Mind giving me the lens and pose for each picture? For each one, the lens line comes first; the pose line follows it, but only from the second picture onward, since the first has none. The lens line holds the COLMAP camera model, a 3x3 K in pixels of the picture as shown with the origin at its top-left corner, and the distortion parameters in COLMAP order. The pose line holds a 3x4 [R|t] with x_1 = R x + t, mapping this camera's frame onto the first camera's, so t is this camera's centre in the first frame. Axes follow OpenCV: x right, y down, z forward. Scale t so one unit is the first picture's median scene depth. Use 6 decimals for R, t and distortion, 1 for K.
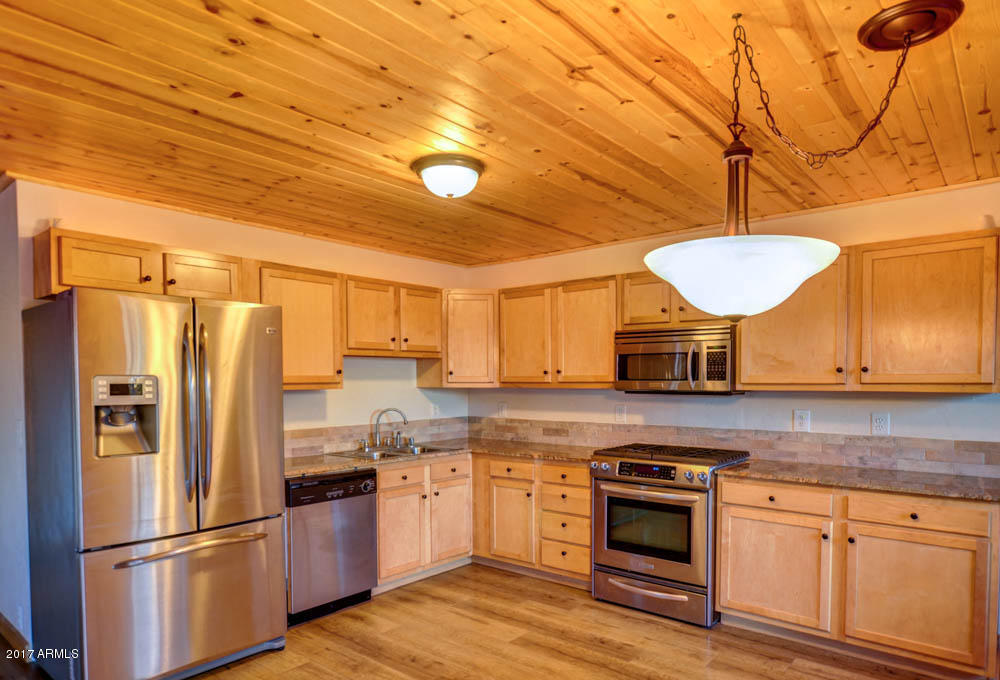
lens RADIAL K [[632.6, 0, 522.2], [0, 632.6, 411.1], [0, 0, 1]] dist [-0.002607, -0.000408]
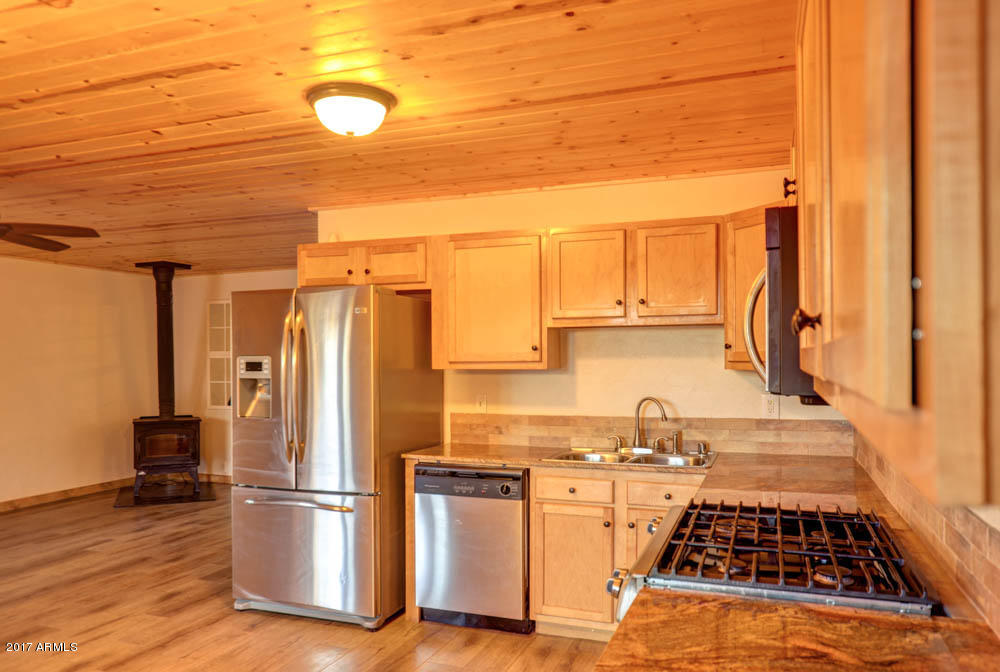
lens RADIAL K [[717.2, 0, 496.6], [0, 717.2, 357.4], [0, 0, 1]] dist [-0.001547, 0.002995]
pose [[0.299011, -0.002591, -0.954246, 0.606771], [-0.044558, 0.998868, -0.016675, -0.033194], [0.953209, 0.047506, 0.298556, 0.676770]]
